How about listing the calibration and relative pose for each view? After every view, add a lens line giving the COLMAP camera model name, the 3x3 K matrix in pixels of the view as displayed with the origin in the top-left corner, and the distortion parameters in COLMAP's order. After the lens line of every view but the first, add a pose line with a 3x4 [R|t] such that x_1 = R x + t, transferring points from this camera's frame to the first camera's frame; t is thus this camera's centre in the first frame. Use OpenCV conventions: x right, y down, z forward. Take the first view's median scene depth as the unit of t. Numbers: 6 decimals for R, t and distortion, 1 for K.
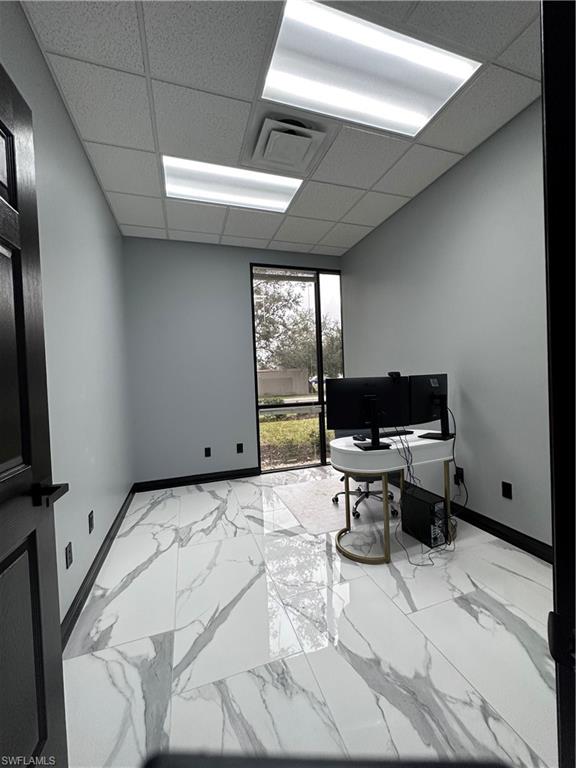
lens RADIAL K [[309.1, 0, 287.5], [0, 309.1, 384.2], [0, 0, 1]] dist [0.002428, 0.000437]
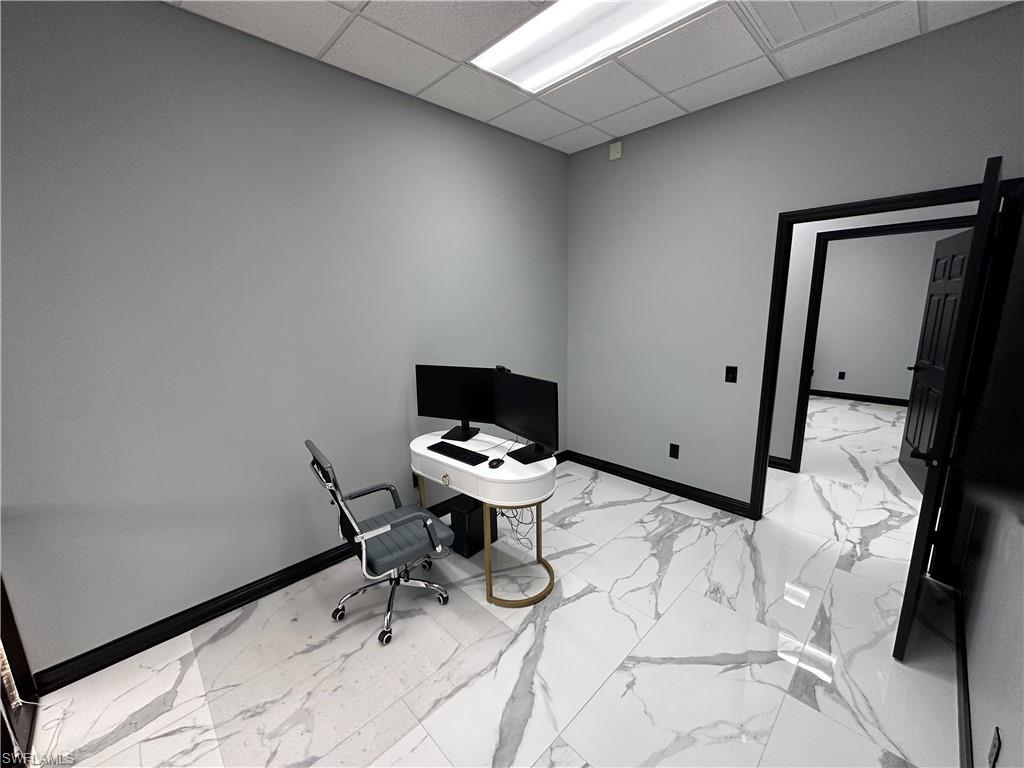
lens RADIAL K [[412.2, 0, 508.5], [0, 412.2, 381.9], [0, 0, 1]] dist [0.002428, 0.000437]
pose [[-0.437511, -0.124880, 0.890500, -0.557048], [0.056641, 0.984516, 0.165892, -0.154826], [-0.897428, 0.123018, -0.423663, 1.229155]]
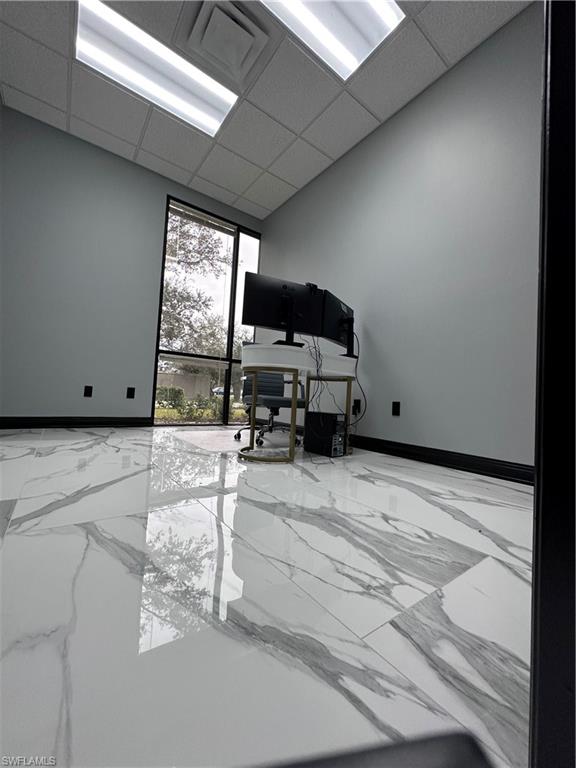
lens RADIAL K [[309.1, 0, 287.6], [0, 309.1, 383.0], [0, 0, 1]] dist [0.002428, 0.000437]
pose [[0.946483, 0.104003, 0.305538, -0.008081], [-0.085354, 0.993613, -0.073814, 0.313074], [-0.311263, 0.043784, 0.949315, 0.054185]]
